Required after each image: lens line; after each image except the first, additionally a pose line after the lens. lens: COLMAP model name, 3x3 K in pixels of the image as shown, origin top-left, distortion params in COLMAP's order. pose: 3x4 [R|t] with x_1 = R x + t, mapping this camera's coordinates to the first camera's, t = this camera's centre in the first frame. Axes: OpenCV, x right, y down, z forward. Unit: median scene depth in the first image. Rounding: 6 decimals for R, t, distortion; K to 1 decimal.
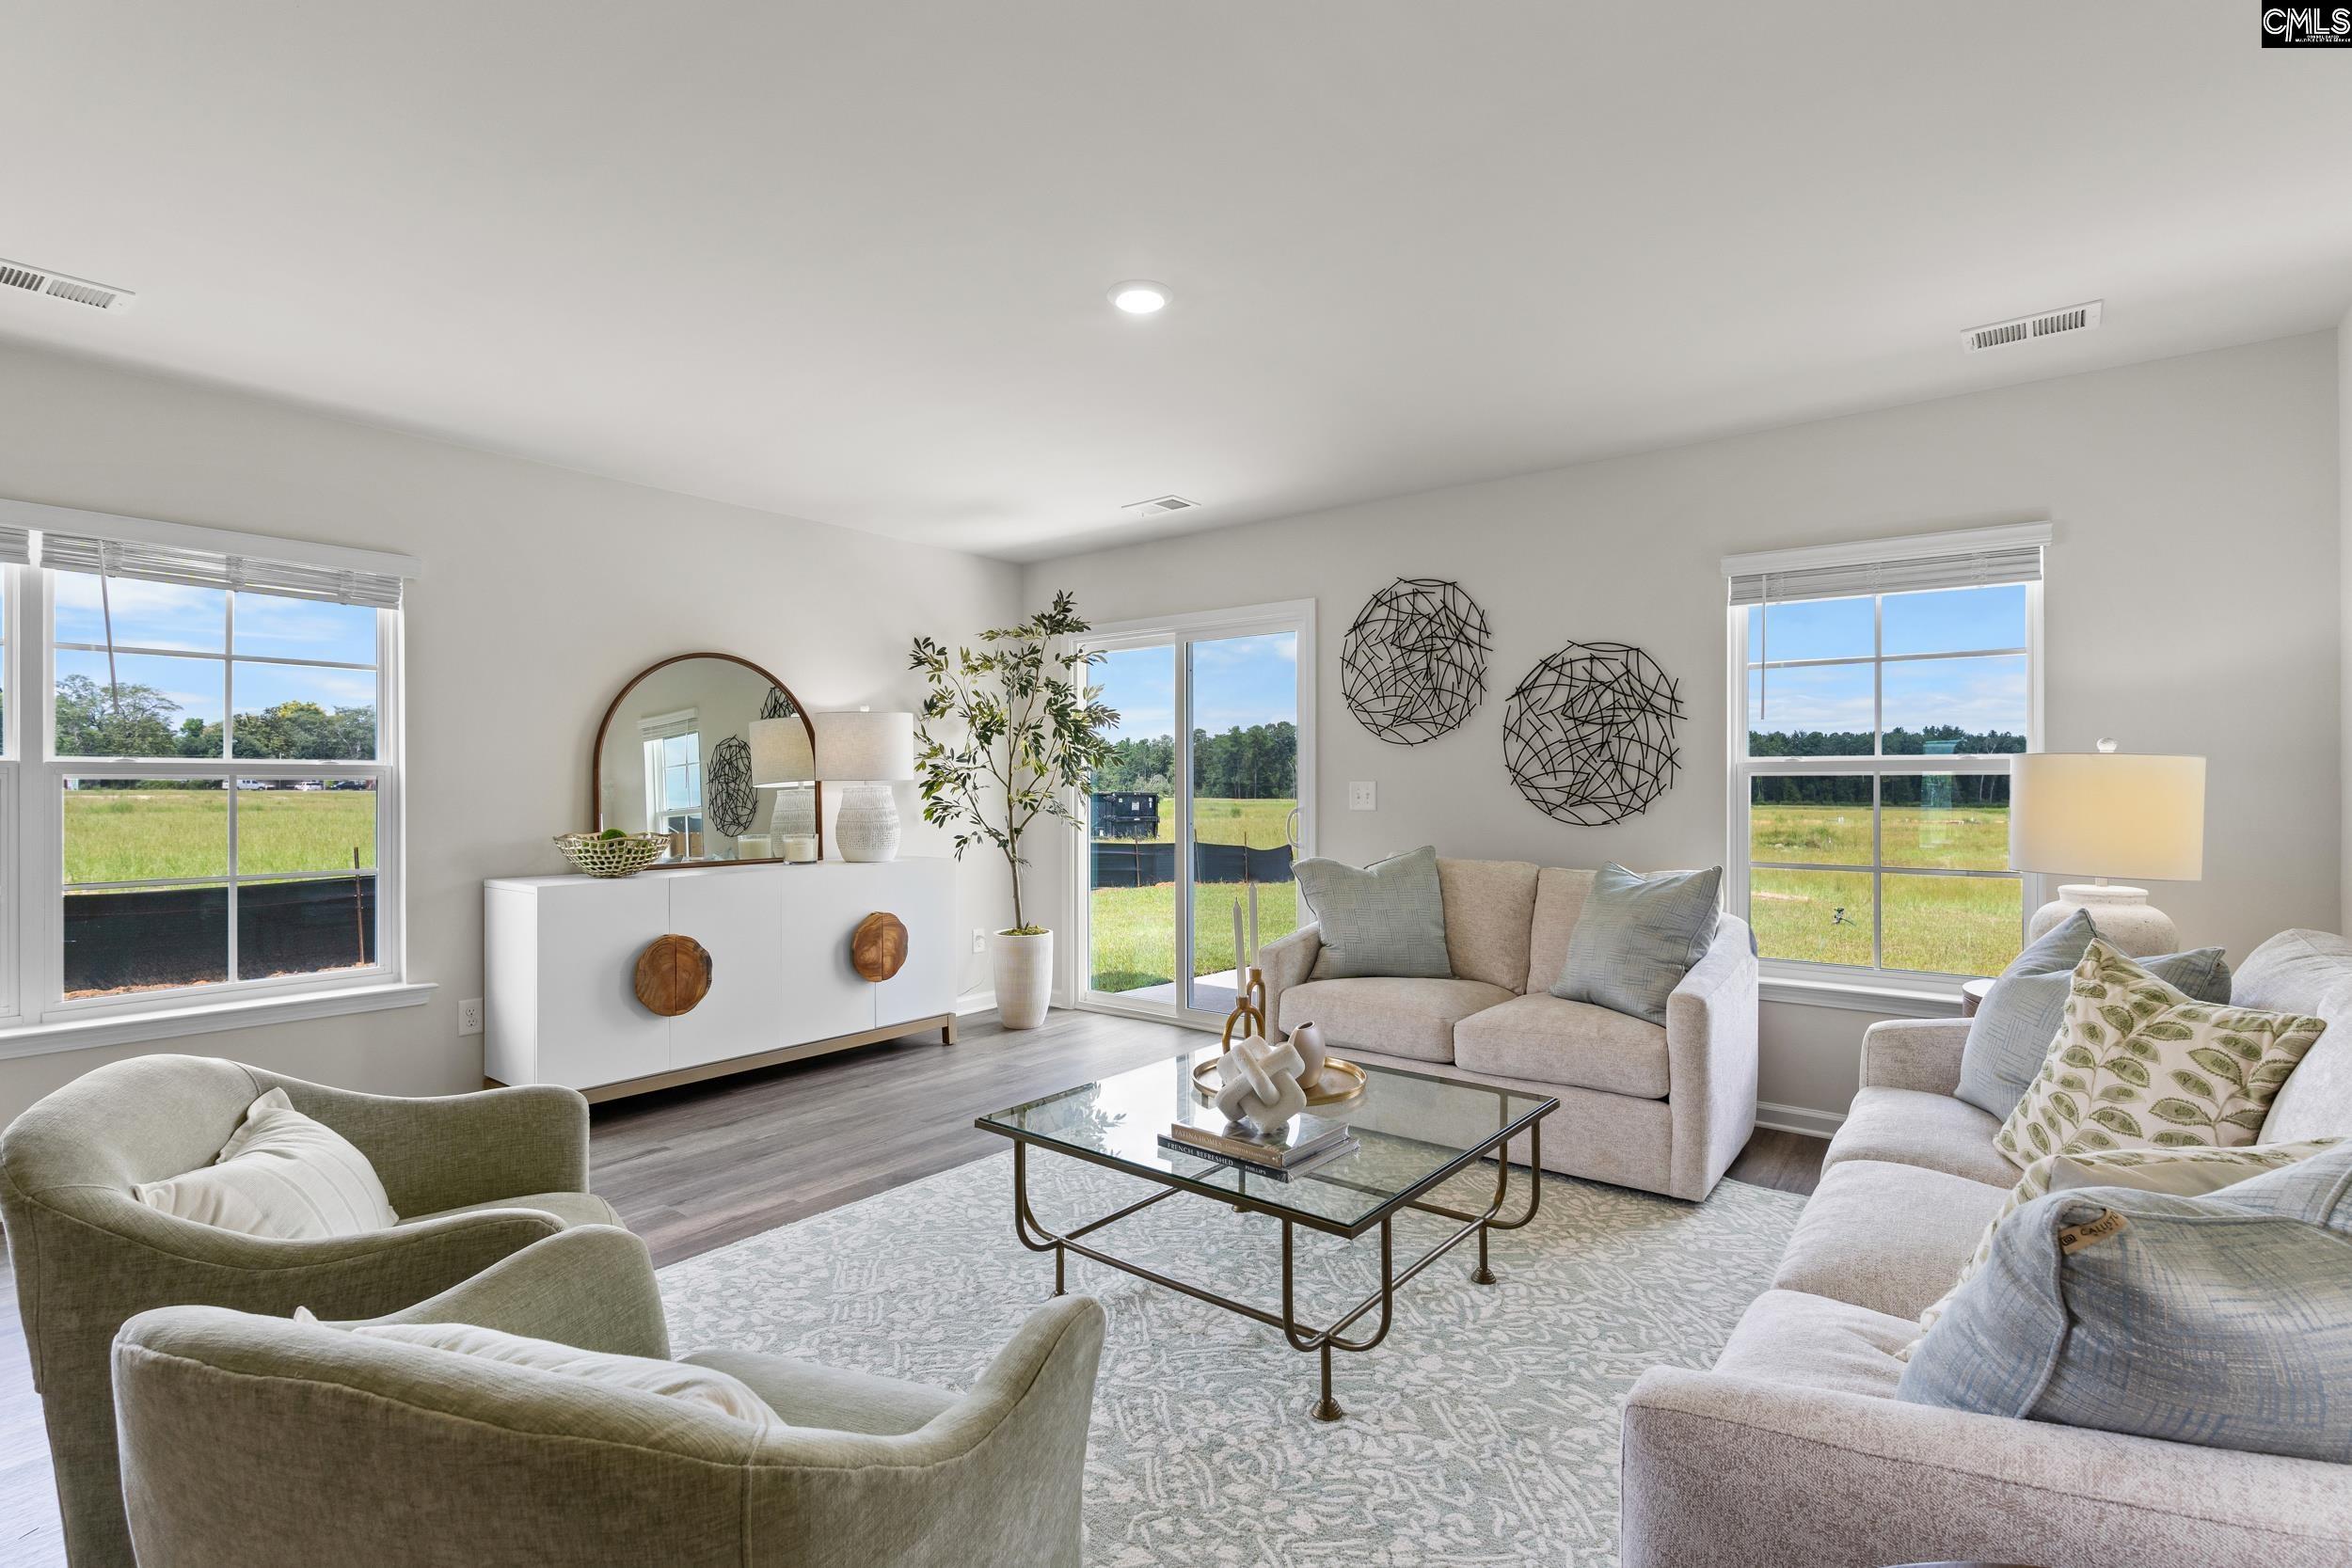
lens RADIAL K [[1089.2, 0, 1176.0], [0, 1089.2, 784.0], [0, 0, 1]] dist [-0.003560, -0.000159]
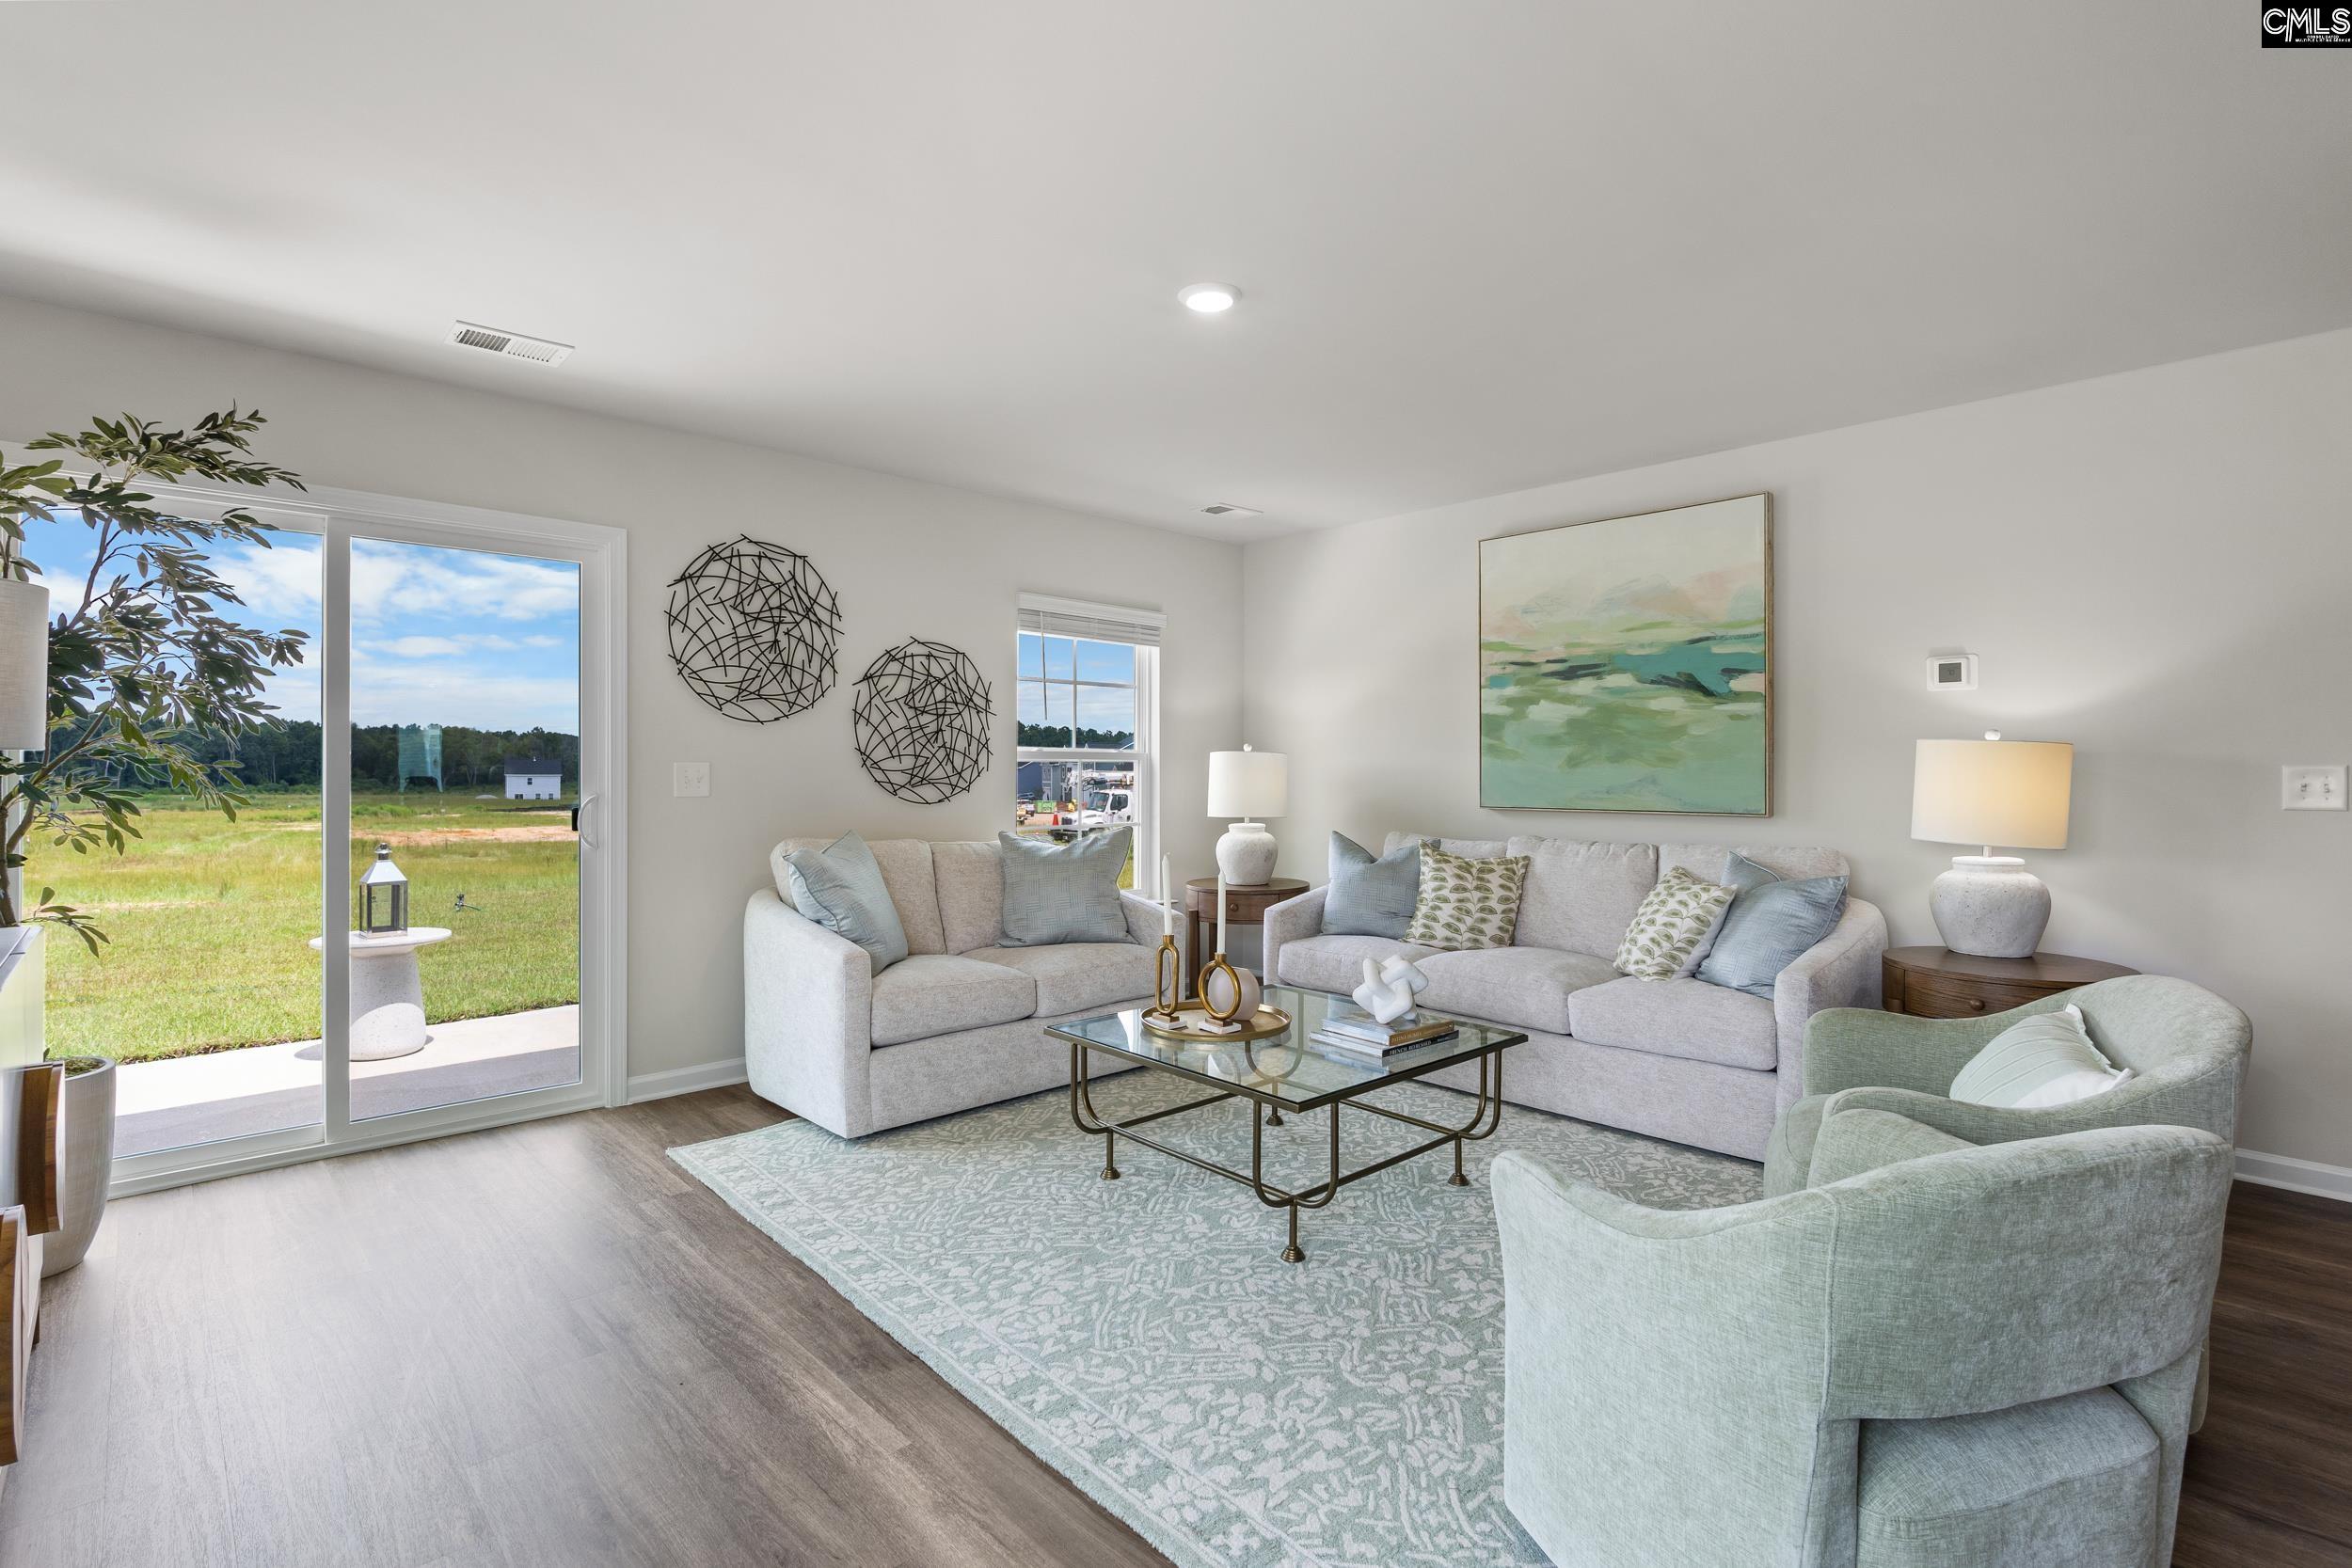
lens RADIAL K [[1100.1, 0, 1175.6], [0, 1100.1, 765.1], [0, 0, 1]] dist [-0.000667, 0.000147]
pose [[0.147348, 0.005526, 0.989069, -0.712080], [-0.004291, 0.999979, -0.004948, 0.002740], [-0.989075, -0.003515, 0.147368, 0.577553]]
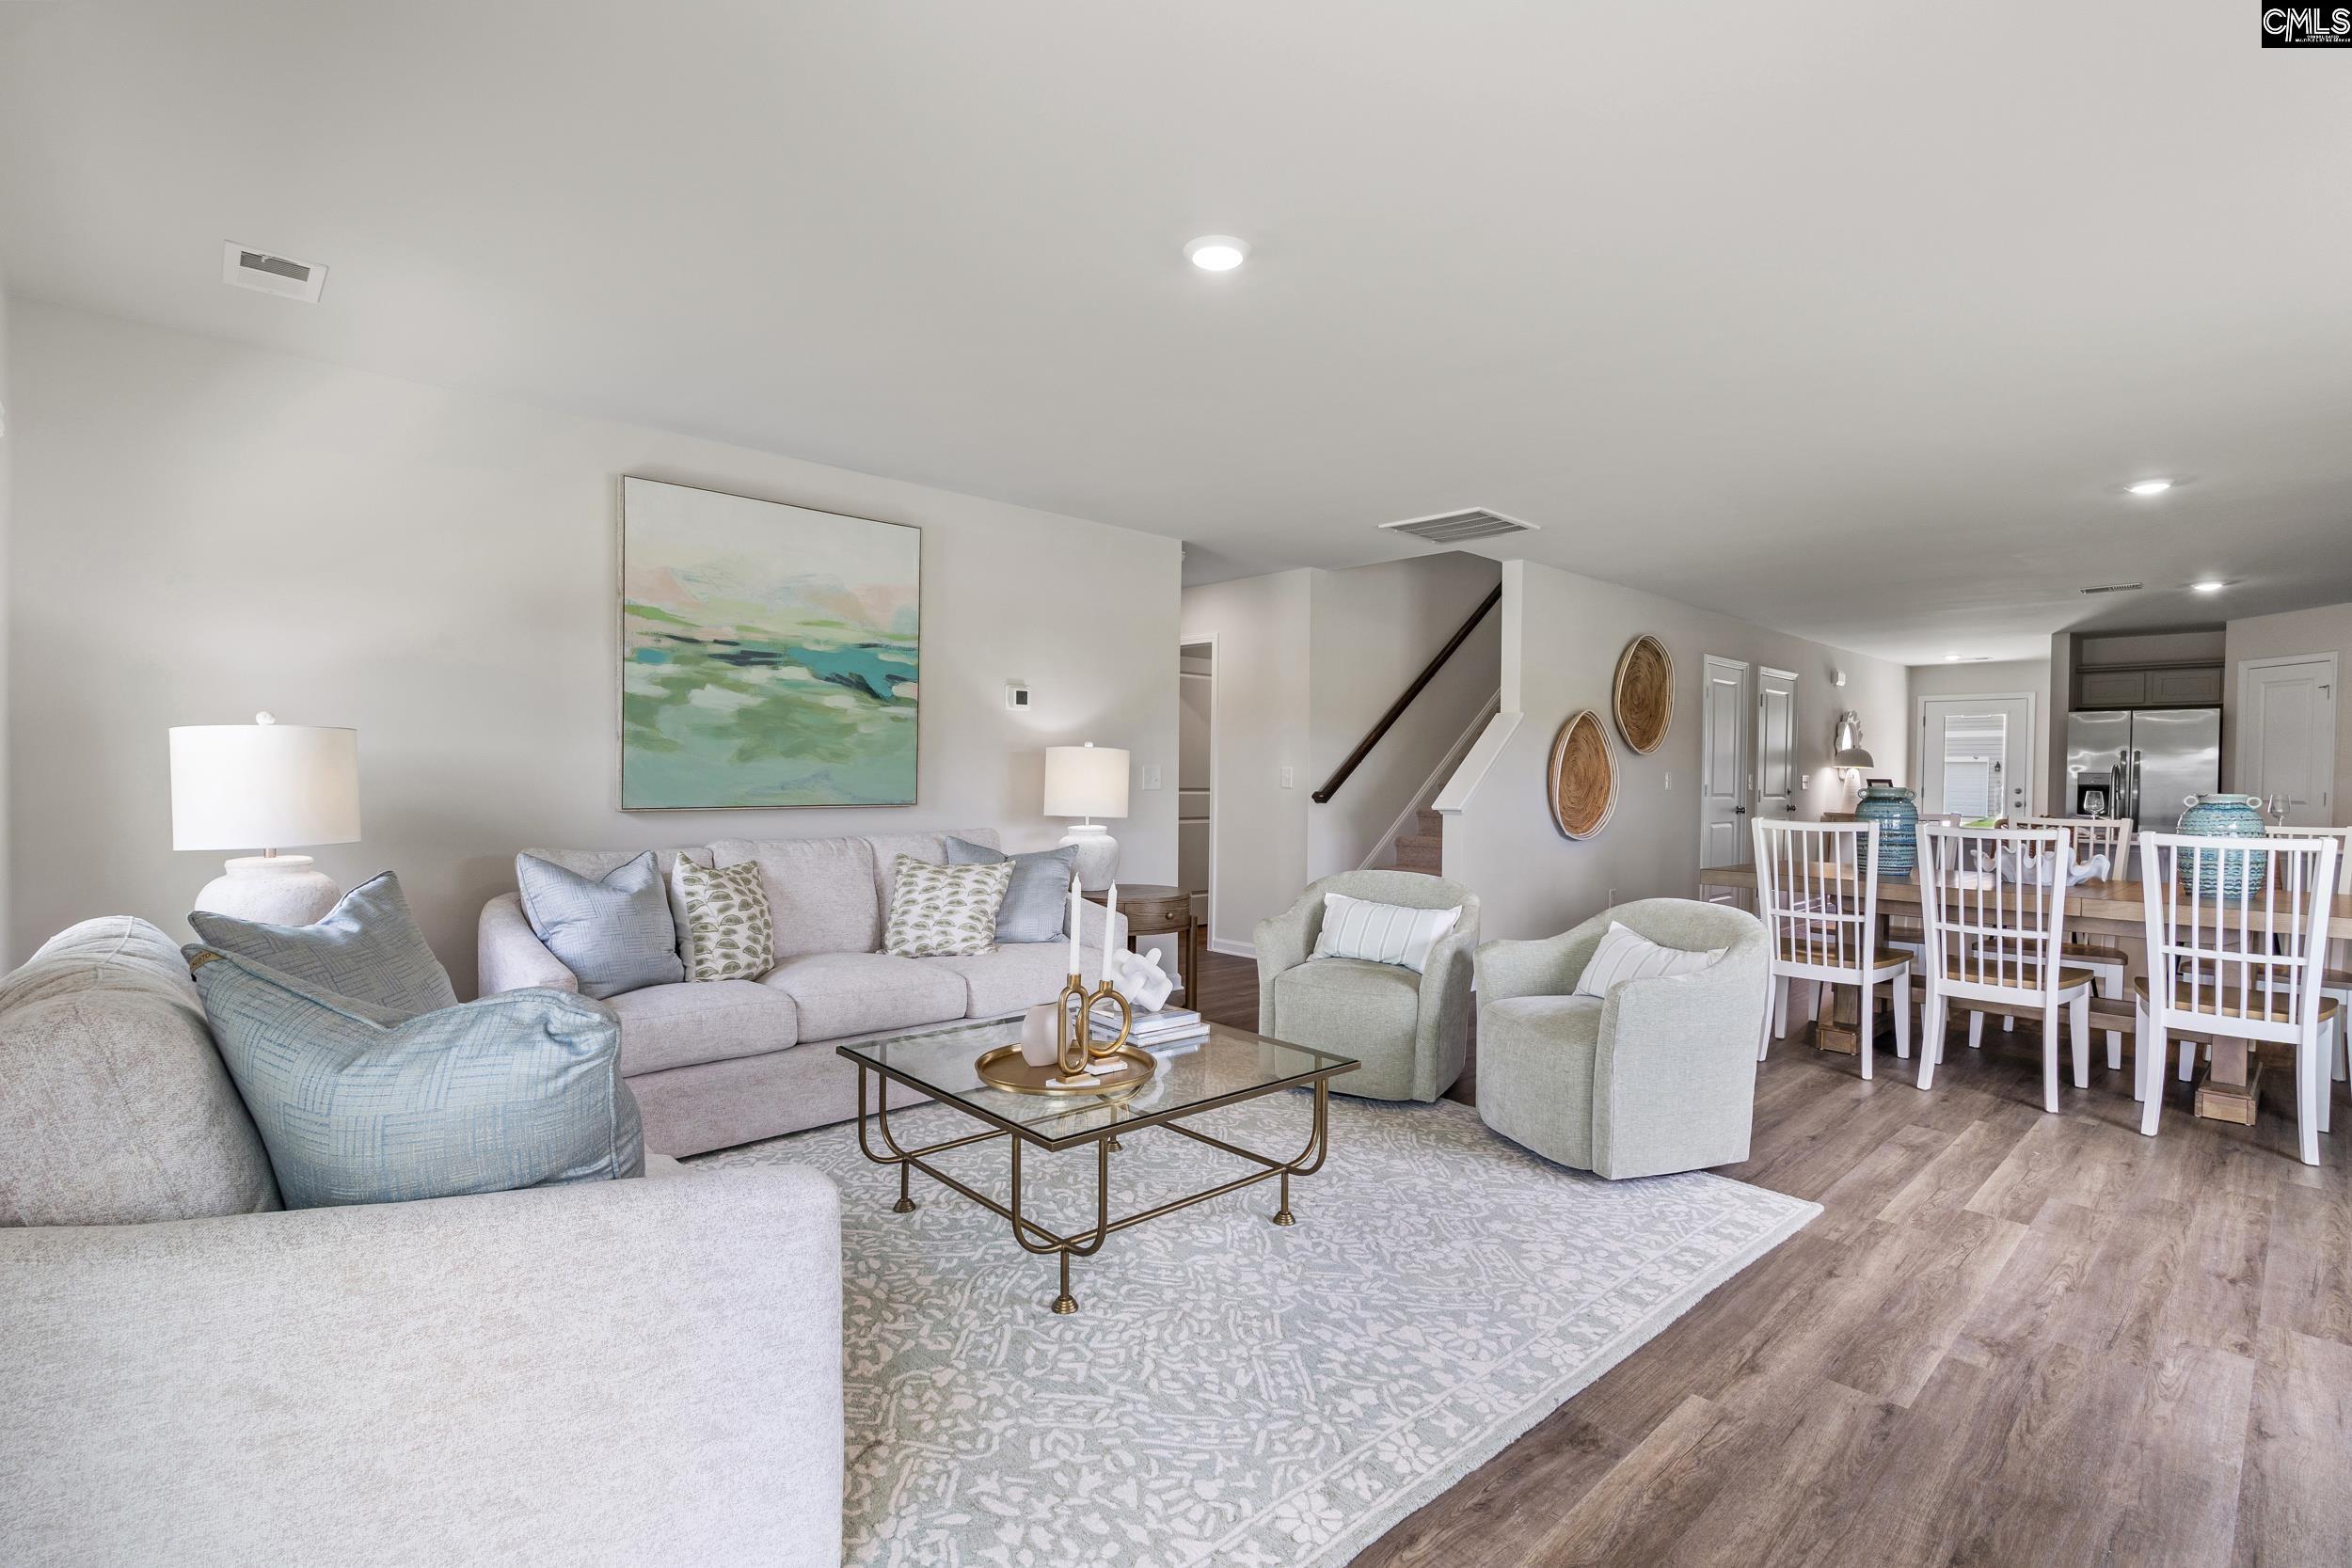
lens RADIAL K [[1089.2, 0, 1176.0], [0, 1089.2, 784.0], [0, 0, 1]] dist [-0.003560, -0.000159]
pose [[-0.988923, -0.010353, 0.148066, -0.095695], [-0.009061, 0.999915, 0.009396, 0.005565], [-0.148151, 0.007950, -0.988933, 1.289965]]
